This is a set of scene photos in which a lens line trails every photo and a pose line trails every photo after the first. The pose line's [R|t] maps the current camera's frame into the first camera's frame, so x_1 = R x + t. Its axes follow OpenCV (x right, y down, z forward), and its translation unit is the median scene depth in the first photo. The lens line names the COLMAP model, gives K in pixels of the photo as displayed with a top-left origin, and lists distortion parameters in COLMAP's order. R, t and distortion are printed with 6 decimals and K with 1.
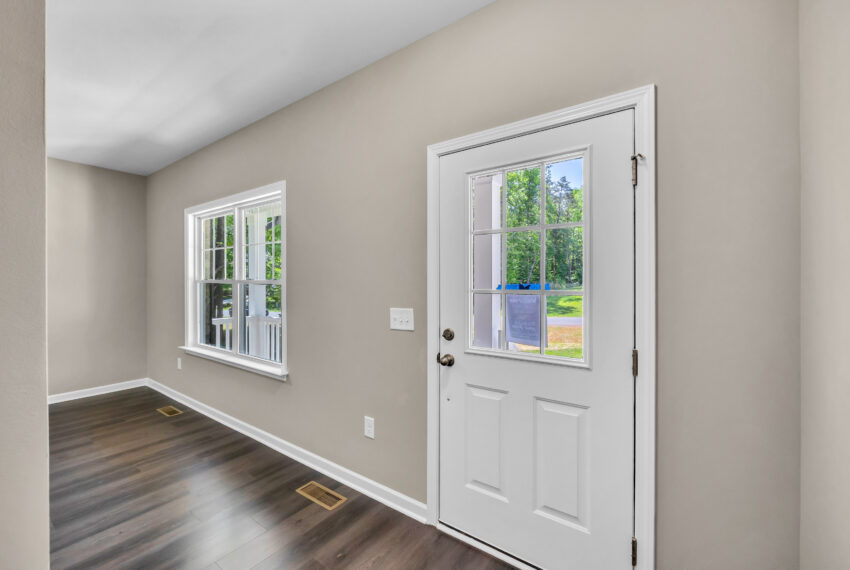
lens RADIAL K [[346.3, 0, 424.0], [0, 346.3, 283.3], [0, 0, 1]] dist [-0.007367, 0.000001]
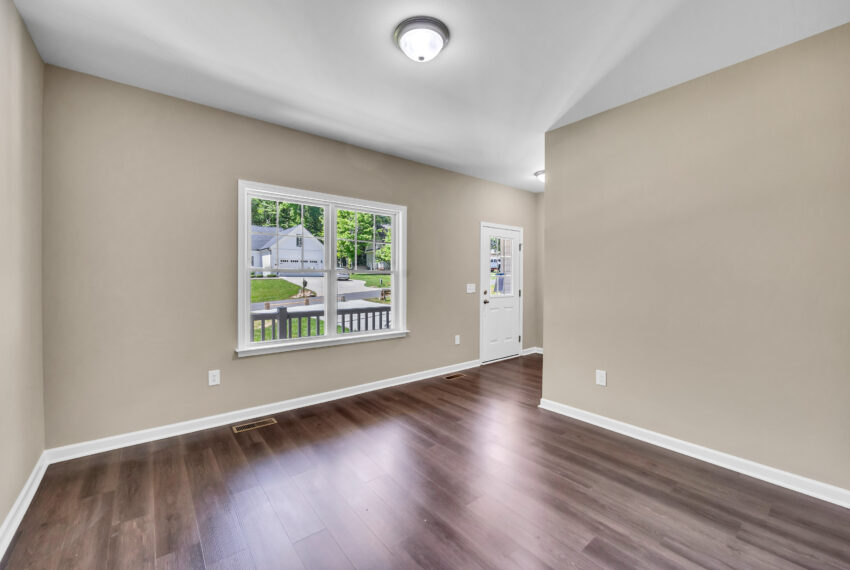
lens RADIAL K [[346.3, 0, 425.0], [0, 346.3, 282.9], [0, 0, 1]] dist [-0.007367, 0.000001]
pose [[0.264407, -0.013543, 0.964316, -2.623171], [0.003546, 0.999908, 0.013070, 0.033140], [-0.964405, -0.000037, 0.264431, 0.710104]]
